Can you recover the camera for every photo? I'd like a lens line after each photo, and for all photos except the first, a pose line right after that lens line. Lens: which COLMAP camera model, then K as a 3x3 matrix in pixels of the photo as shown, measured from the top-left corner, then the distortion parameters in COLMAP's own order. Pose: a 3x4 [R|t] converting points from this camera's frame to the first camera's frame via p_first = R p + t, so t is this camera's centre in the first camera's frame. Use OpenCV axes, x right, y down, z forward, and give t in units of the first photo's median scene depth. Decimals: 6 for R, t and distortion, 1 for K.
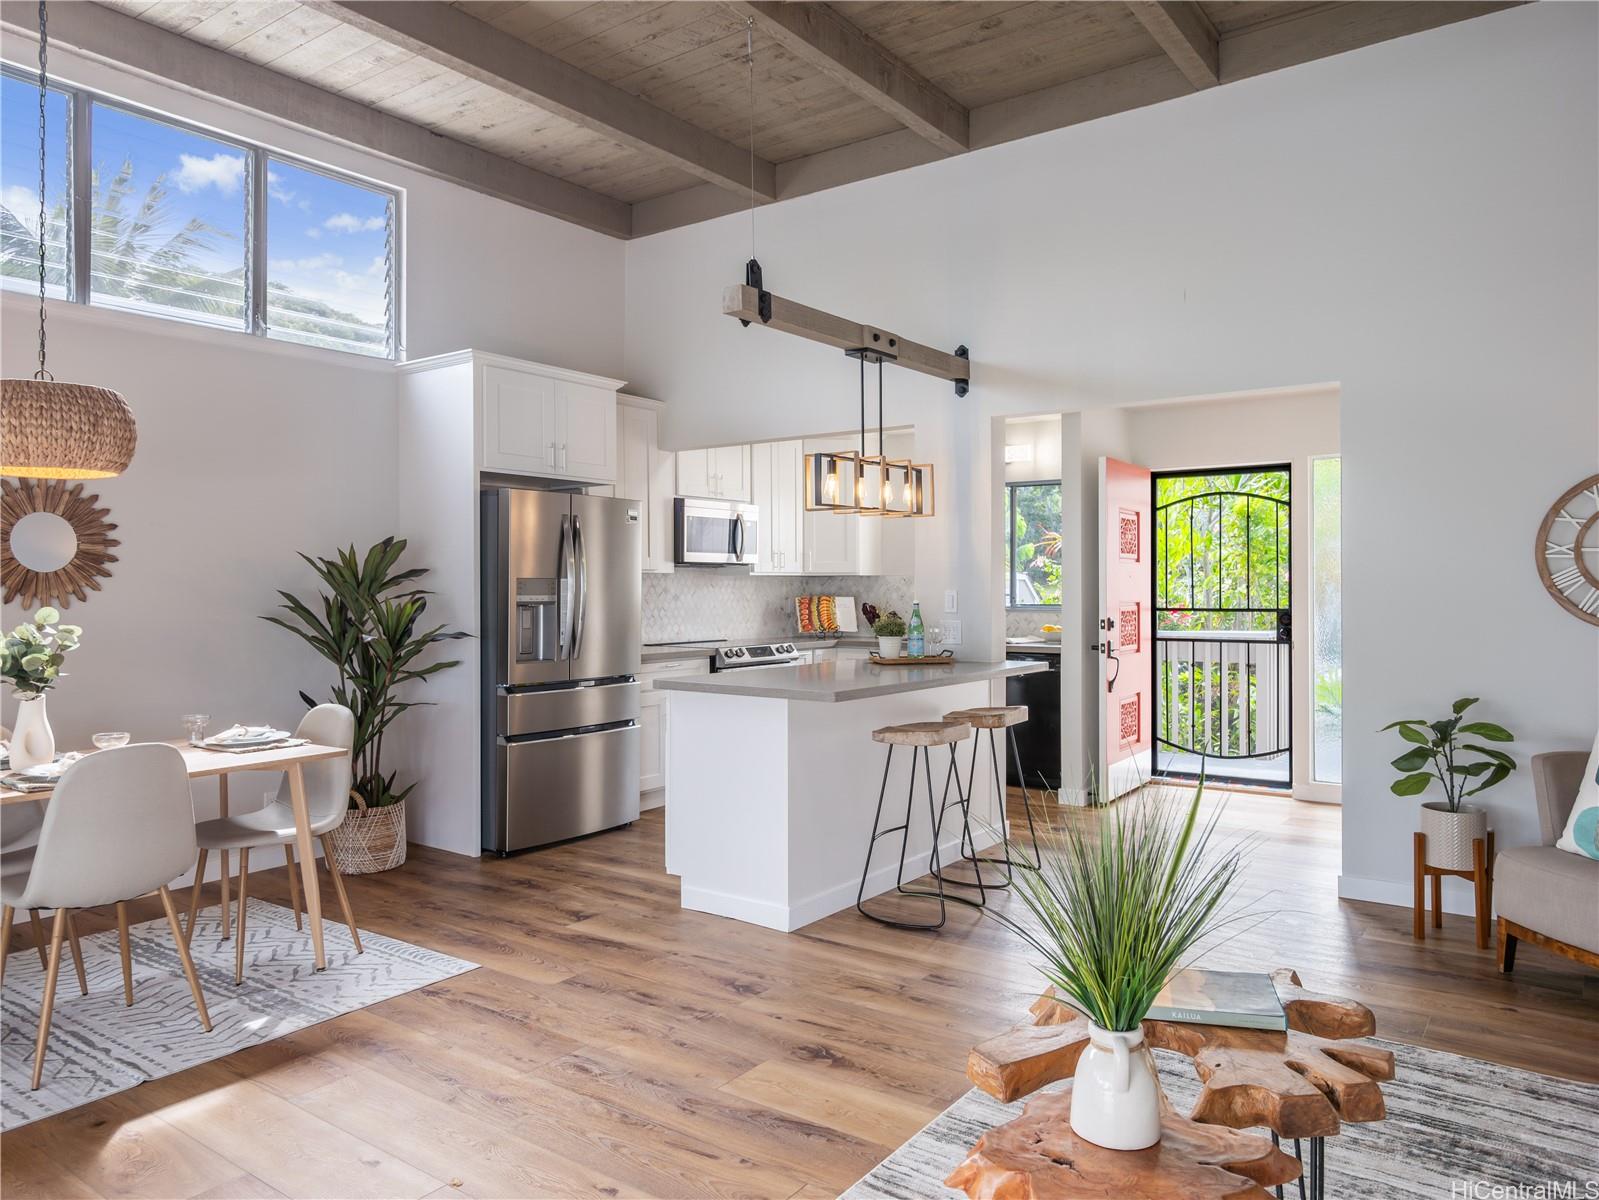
lens RADIAL K [[1097.4, 0, 802.6], [0, 1097.4, 576.6], [0, 0, 1]] dist [-0.008255, -0.001146]
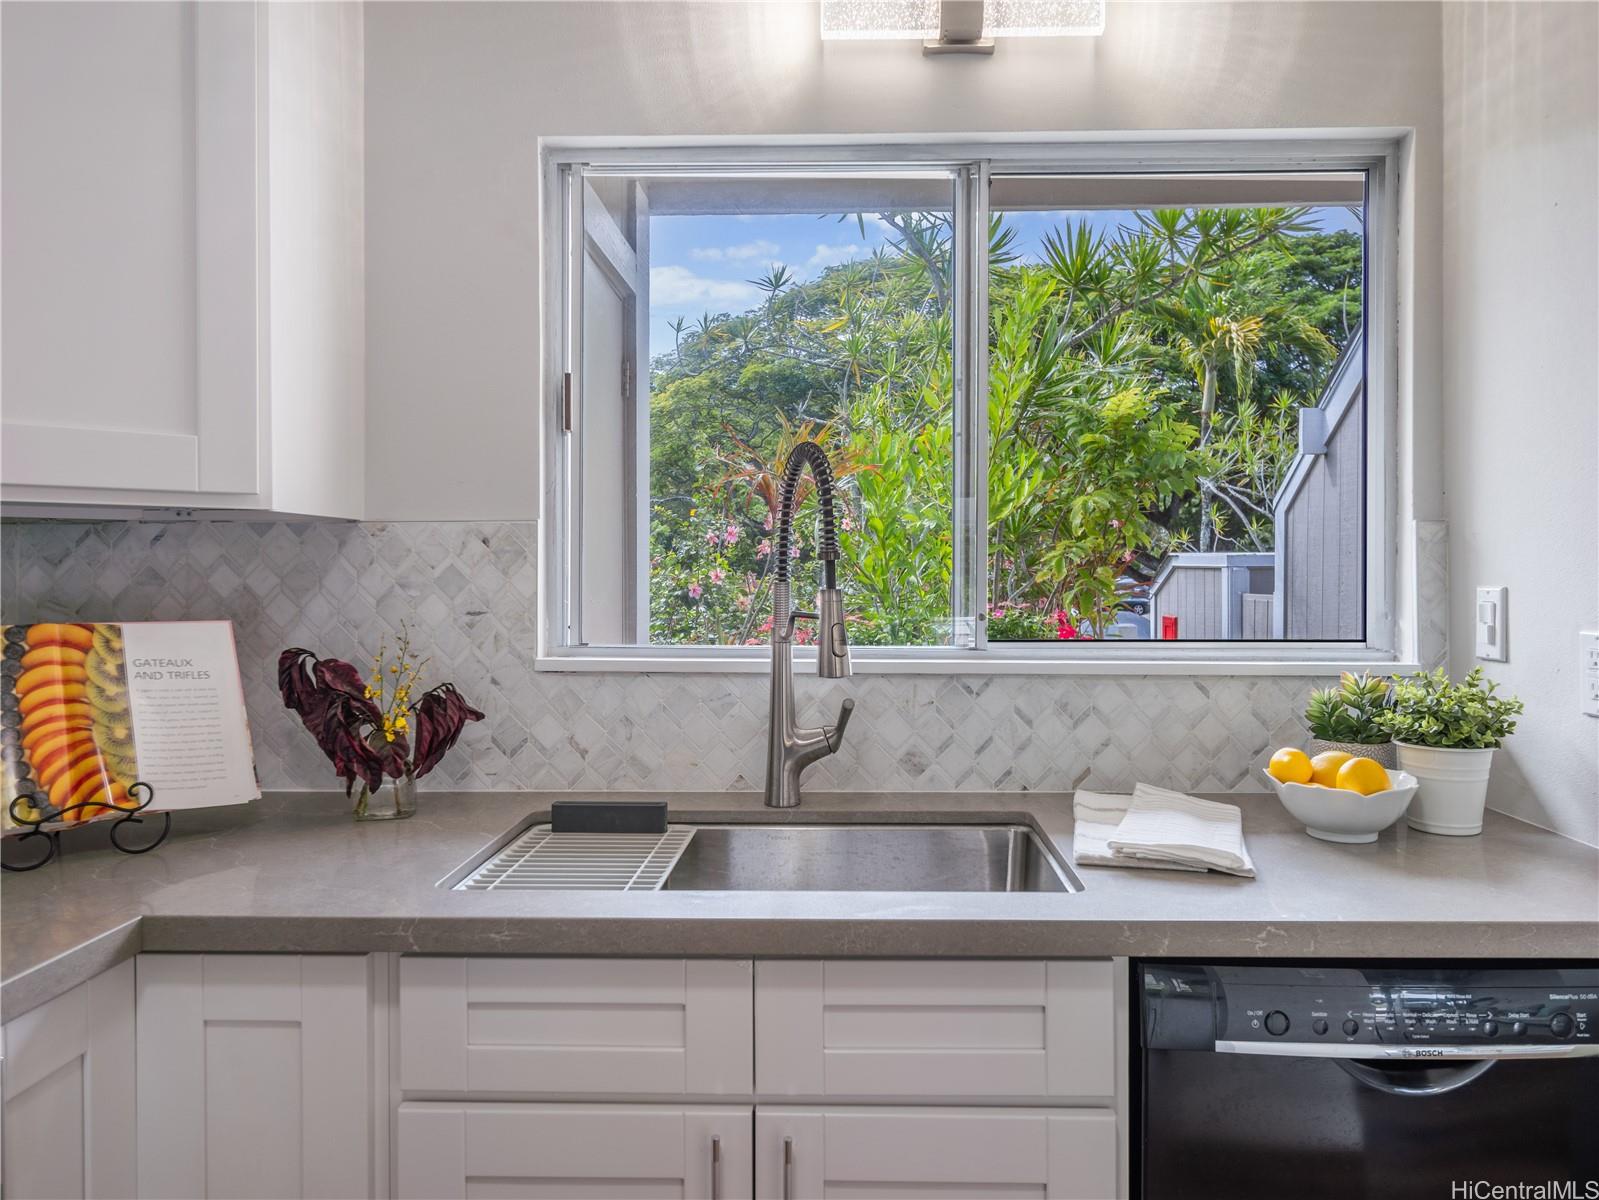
lens RADIAL K [[1097.4, 0, 802.6], [0, 1097.4, 576.6], [0, 0, 1]] dist [-0.008255, -0.001146]
pose [[0.831193, -0.001622, 0.555982, 0.033883], [-0.006078, 0.999909, 0.012004, 0.011391], [-0.555951, -0.013357, 0.831108, 1.195098]]
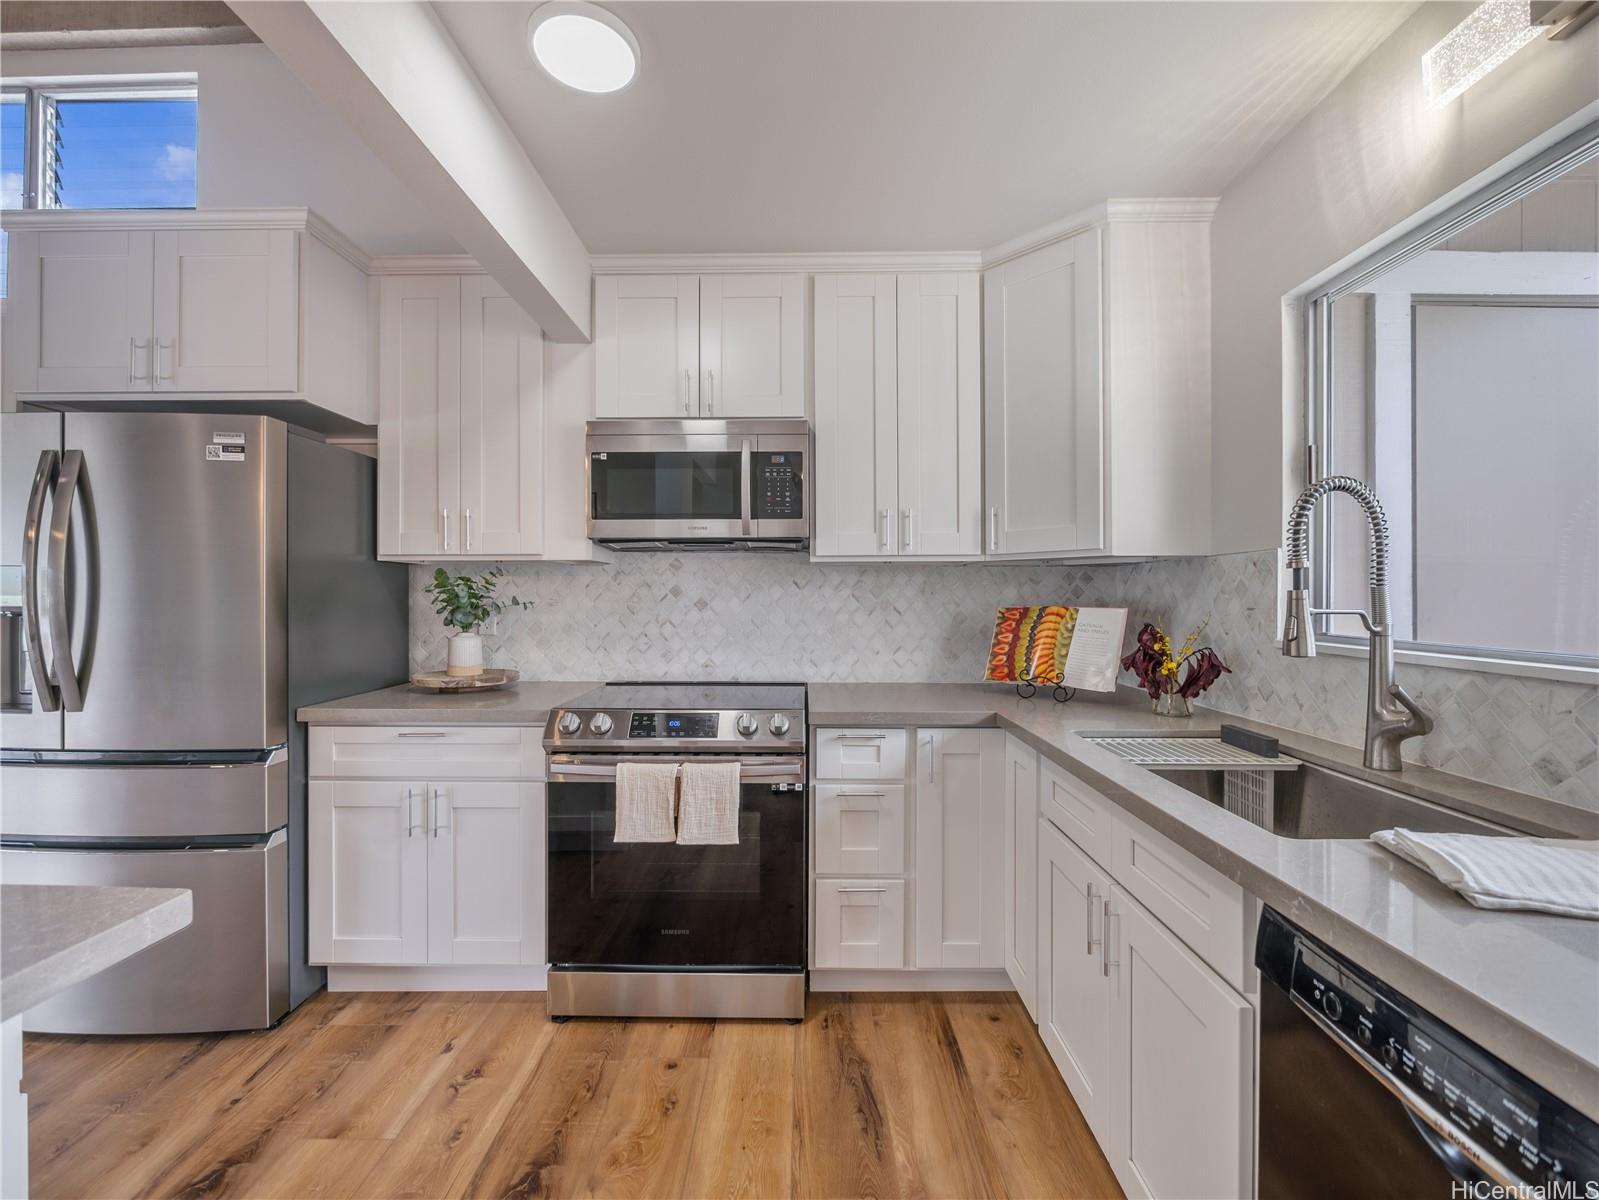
lens RADIAL K [[675.8, 0, 797.6], [0, 675.8, 597.2], [0, 0, 1]] dist [-0.006309, 0.000302]
pose [[0.573181, 0.003965, -0.819419, 0.287985], [0.006073, 0.999940, 0.009087, 0.017153], [0.819406, -0.010185, 0.573123, 1.154230]]
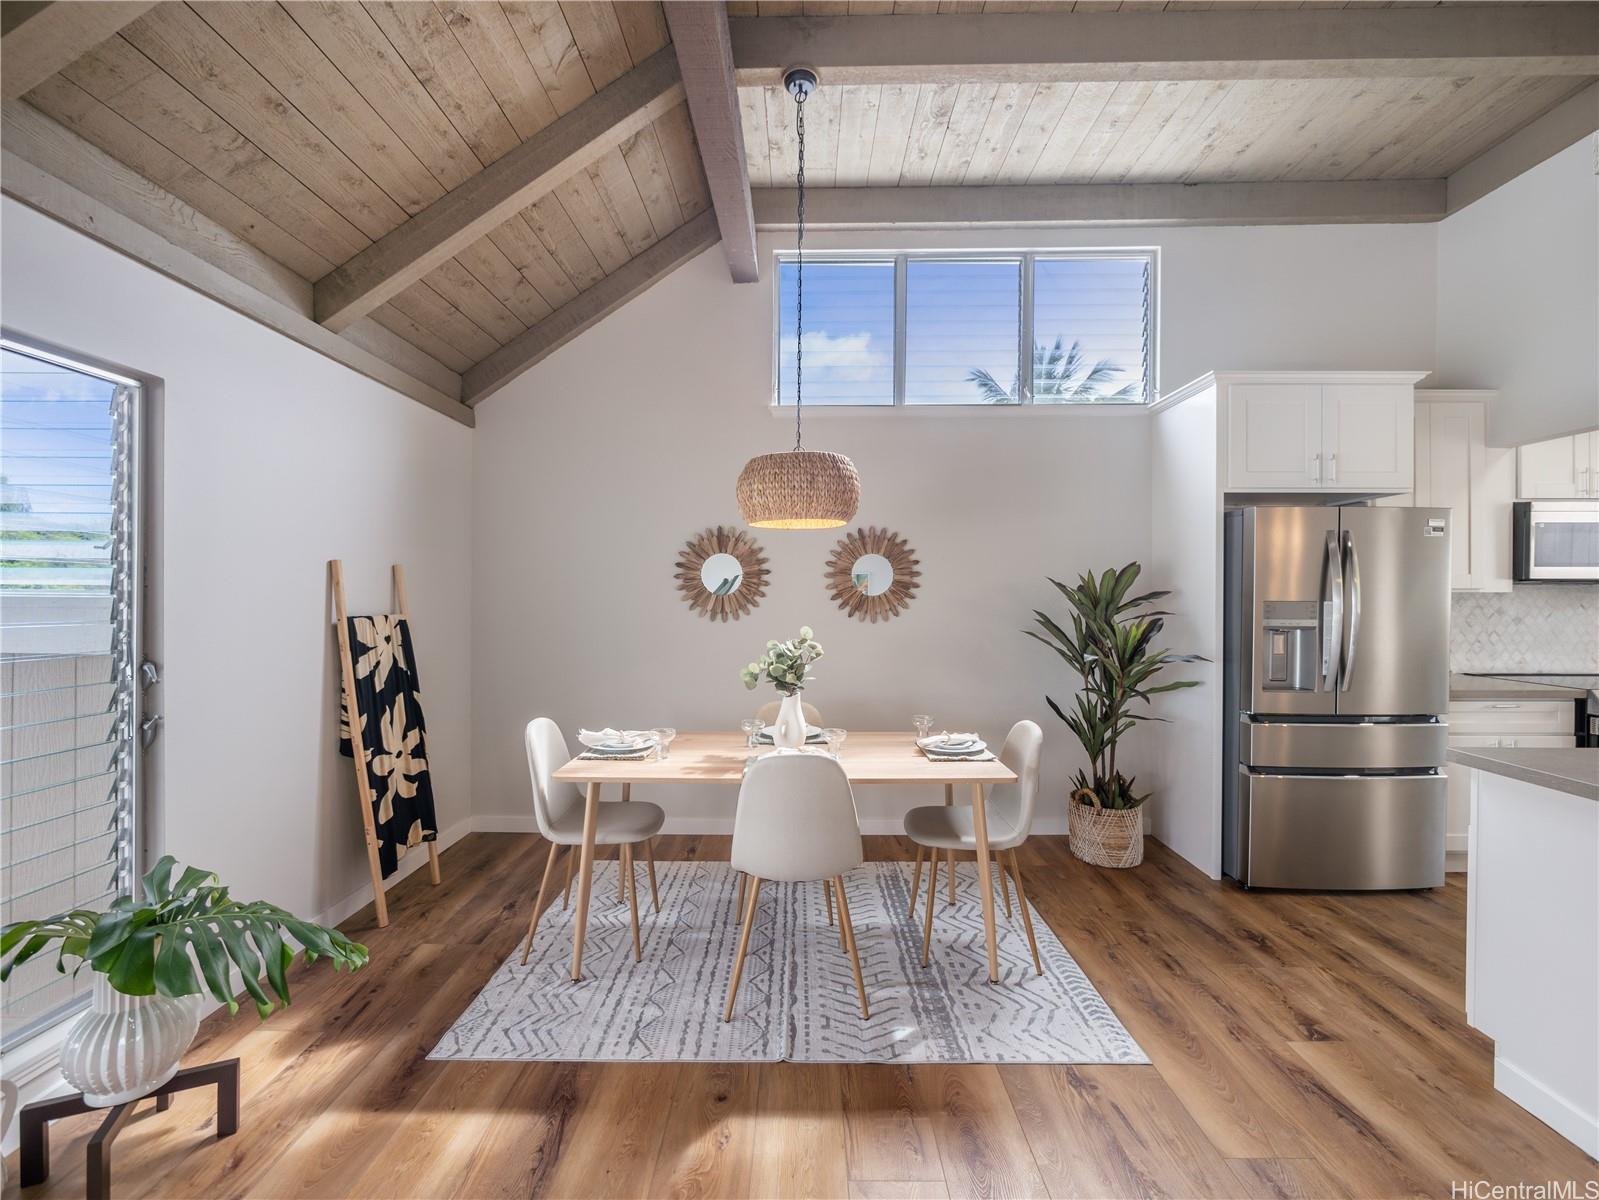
lens RADIAL K [[675.8, 0, 797.6], [0, 675.8, 597.2], [0, 0, 1]] dist [-0.006309, 0.000302]
pose [[0.578150, 0.006761, -0.815903, -0.018963], [0.005294, 0.999914, 0.012037, -0.011136], [0.815914, -0.011279, 0.578064, 0.337643]]
